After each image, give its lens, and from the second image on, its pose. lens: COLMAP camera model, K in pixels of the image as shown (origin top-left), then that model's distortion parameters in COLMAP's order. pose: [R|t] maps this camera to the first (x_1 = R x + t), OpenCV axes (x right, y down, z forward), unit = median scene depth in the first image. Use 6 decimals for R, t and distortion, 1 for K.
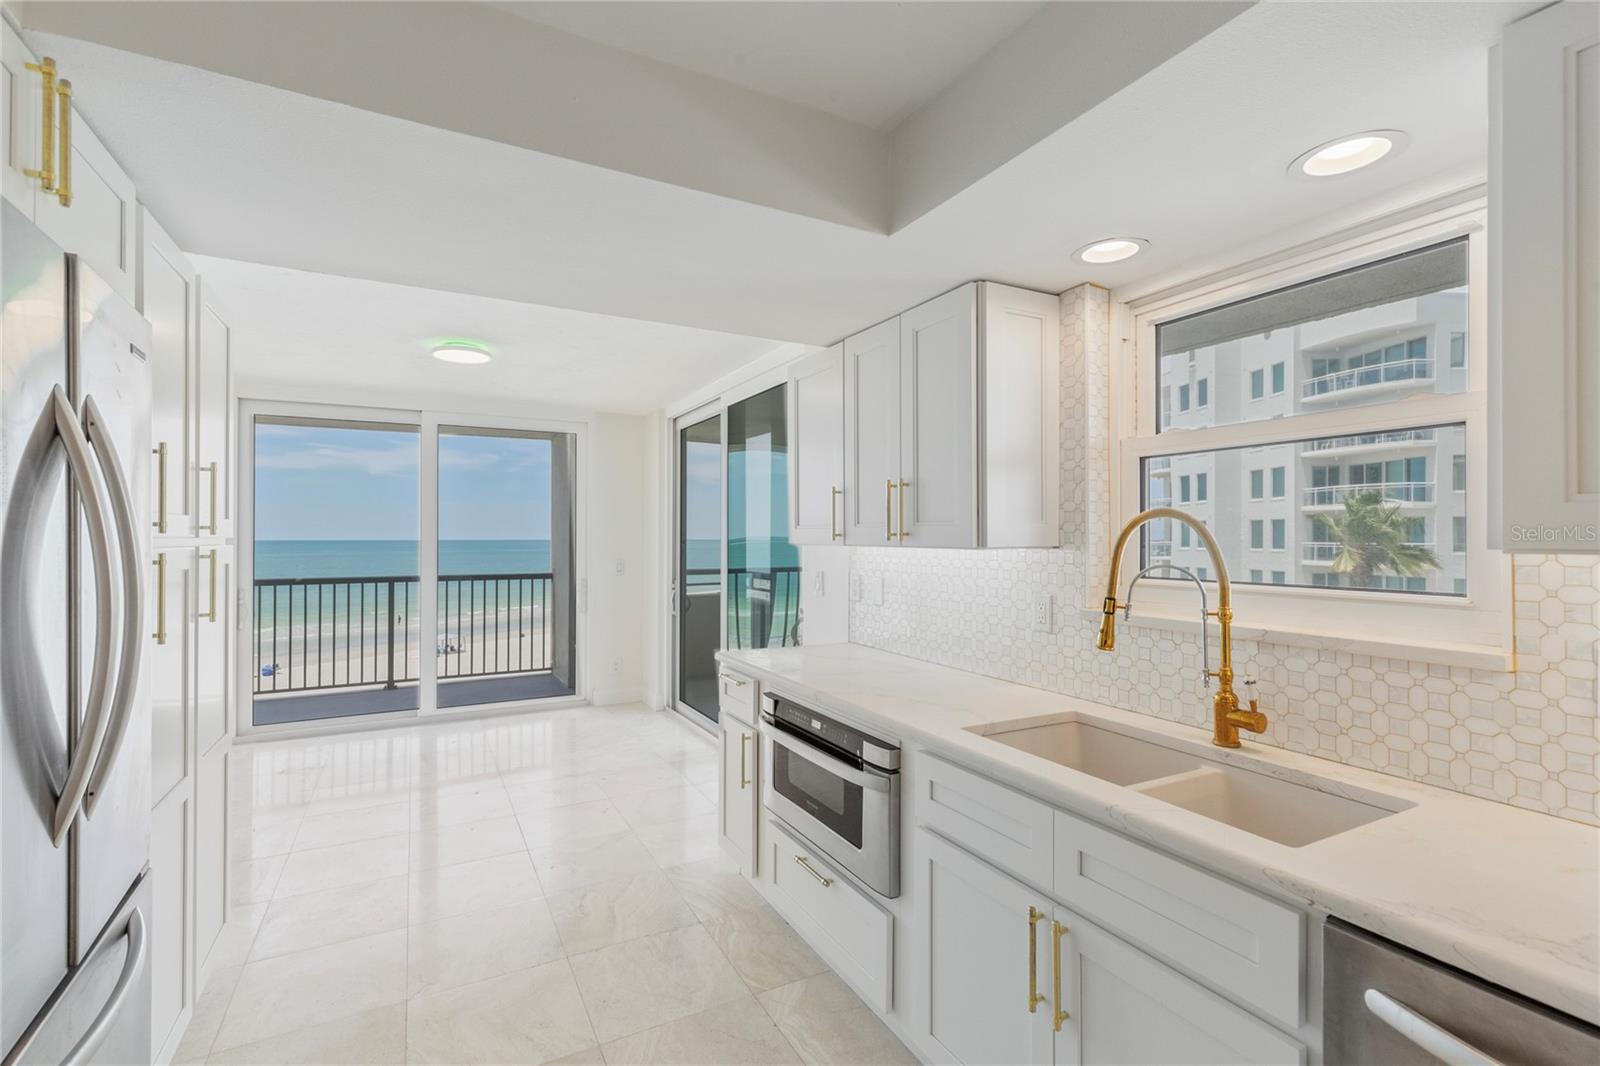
lens RADIAL K [[717.8, 0, 797.9], [0, 717.8, 532.7], [0, 0, 1]] dist [0.002575, -0.000163]
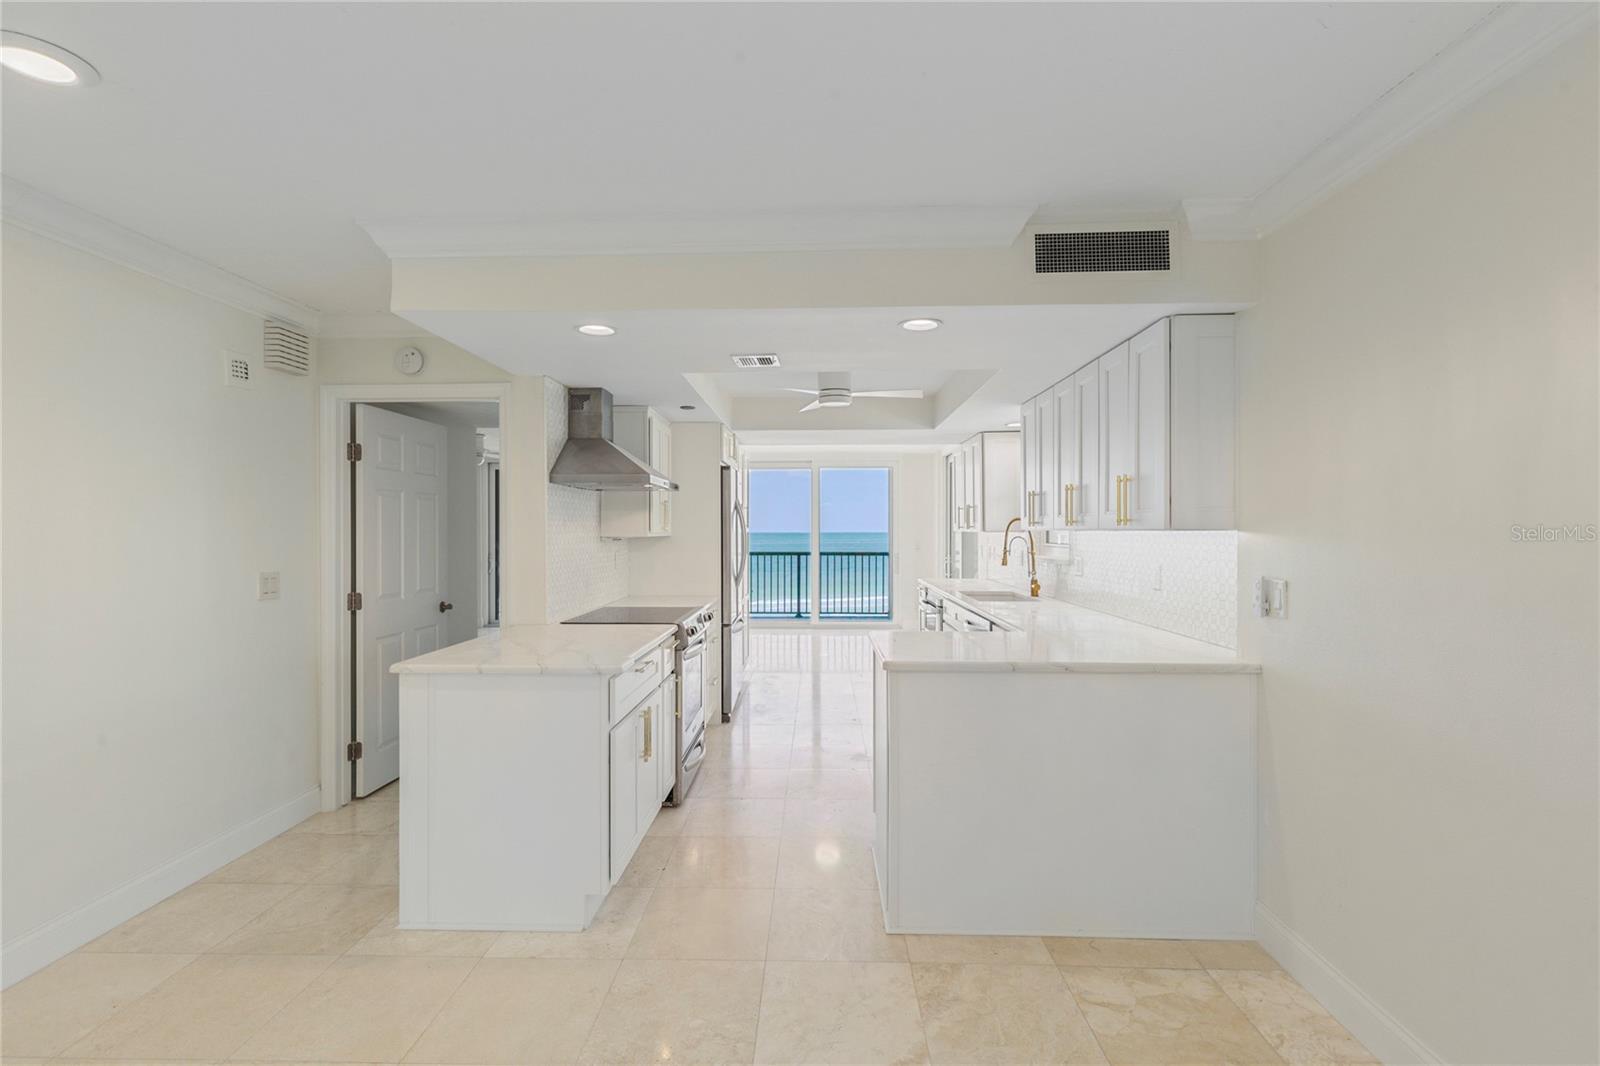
lens RADIAL K [[746.1, 0, 775.6], [0, 746.1, 527.8], [0, 0, 1]] dist [0.001721, 0.000127]
pose [[0.851594, -0.003518, -0.524190, 0.477118], [0.004900, 0.999987, 0.001249, -0.000193], [0.524179, -0.003632, 0.851600, -0.811705]]
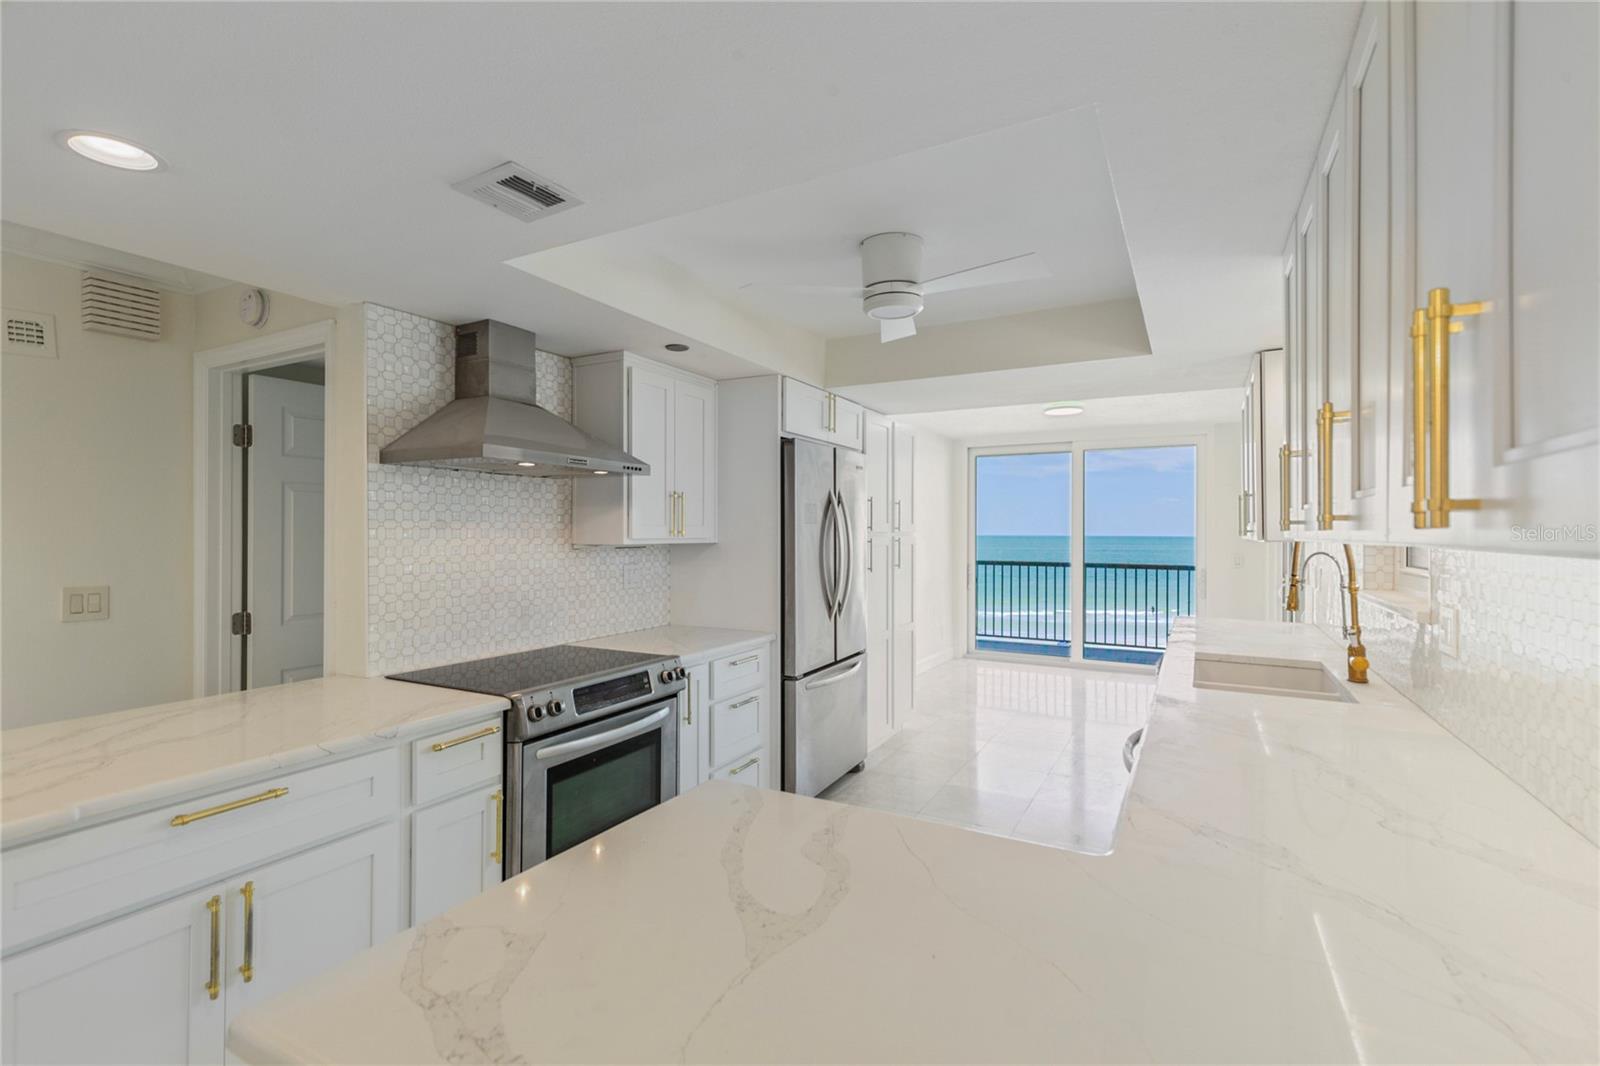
lens RADIAL K [[732.3, 0, 770.1], [0, 732.3, 528.4], [0, 0, 1]] dist [-0.008243, -0.000163]
pose [[0.530843, -0.001049, -0.847470, 0.435651], [0.001501, 0.999999, -0.000298, -0.002641], [0.847469, -0.001114, 0.530844, -0.272208]]
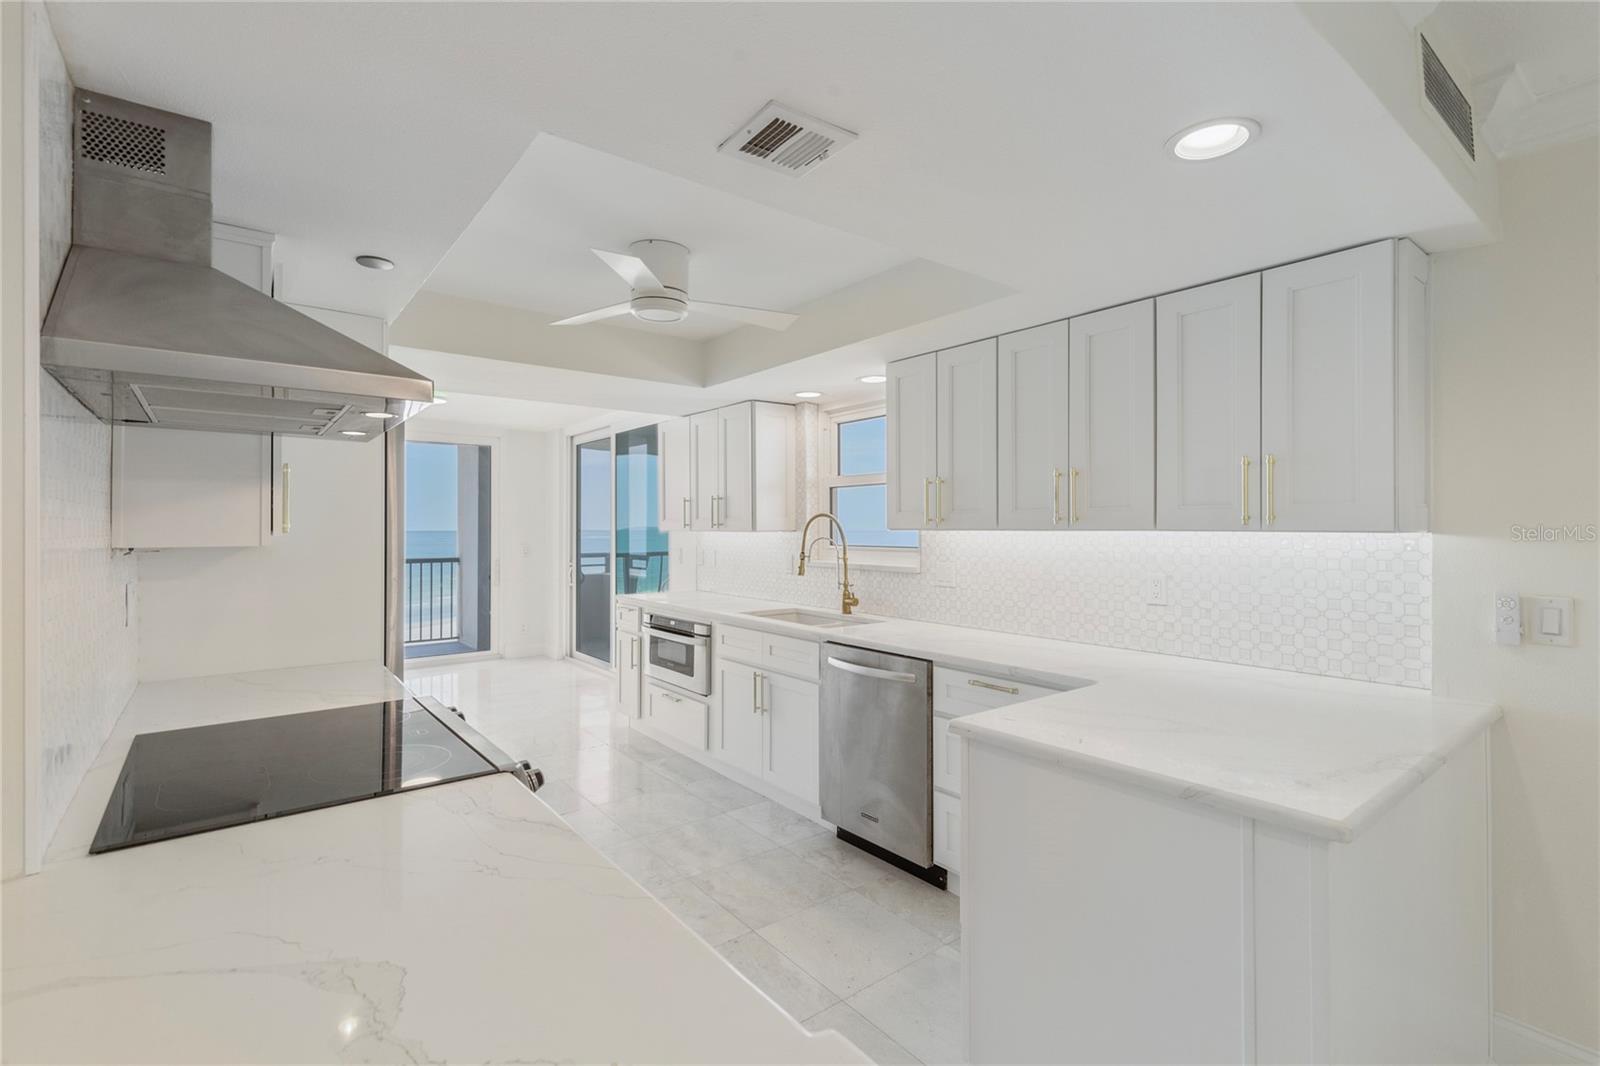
lens RADIAL K [[746.3, 0, 794.1], [0, 746.3, 523.2], [0, 0, 1]] dist [0.011387, -0.001774]
pose [[0.987013, 0.000038, 0.160638, 0.012362], [0.000066, 1.000000, -0.000640, -0.000034], [-0.160638, 0.000642, 0.987013, -0.502050]]
